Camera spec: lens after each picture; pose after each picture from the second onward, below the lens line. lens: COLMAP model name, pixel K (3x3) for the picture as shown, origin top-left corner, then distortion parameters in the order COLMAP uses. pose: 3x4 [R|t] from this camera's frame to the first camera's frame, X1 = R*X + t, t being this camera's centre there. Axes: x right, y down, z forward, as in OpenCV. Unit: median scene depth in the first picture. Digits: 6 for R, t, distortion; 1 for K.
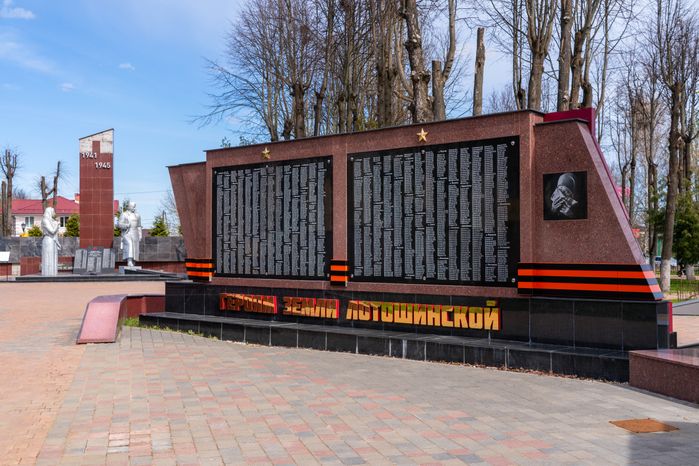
lens RADIAL K [[801.1, 0, 349.4], [0, 801.1, 236.8], [0, 0, 1]] dist [0.002306, 0.000000]
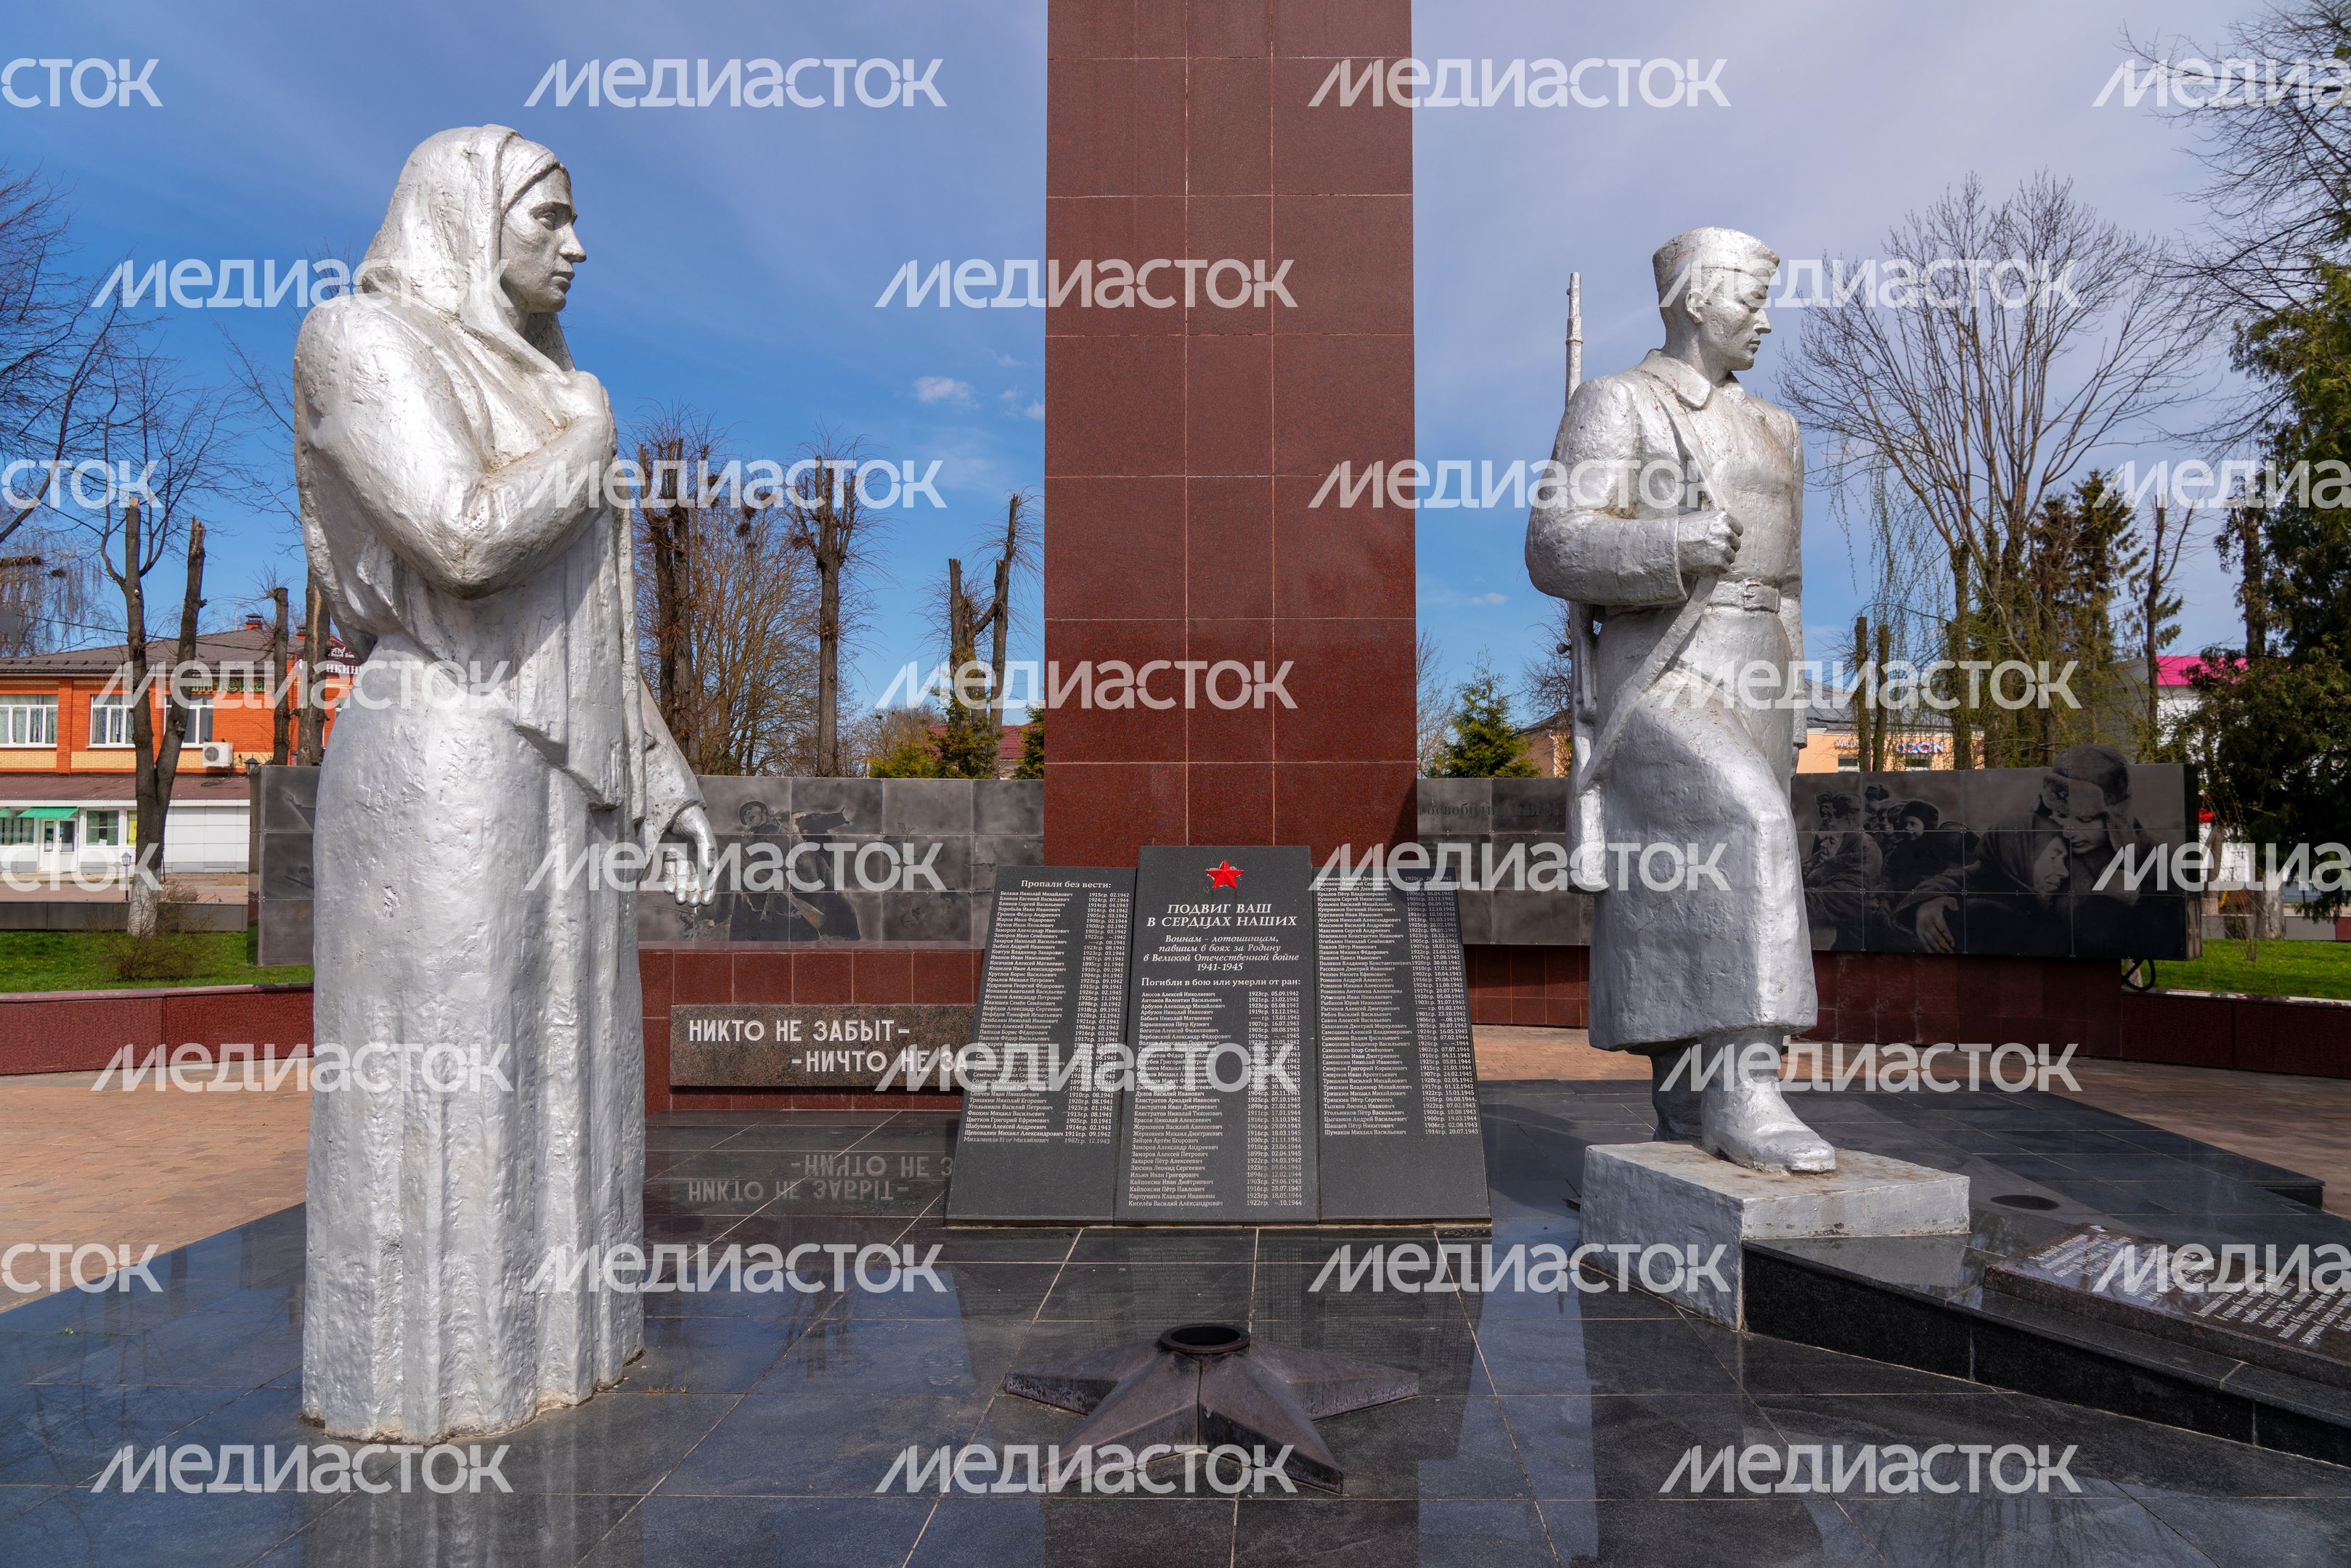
lens RADIAL K [[1631.6, 0, 1175.5], [0, 1631.6, 790.4], [0, 0, 1]] dist [0.000141, 0.000017]
pose [[0.960295, -0.005682, -0.278928, -0.314724], [0.000393, 0.999819, -0.019015, 0.010762], [0.278986, 0.018150, 0.960124, 0.958777]]
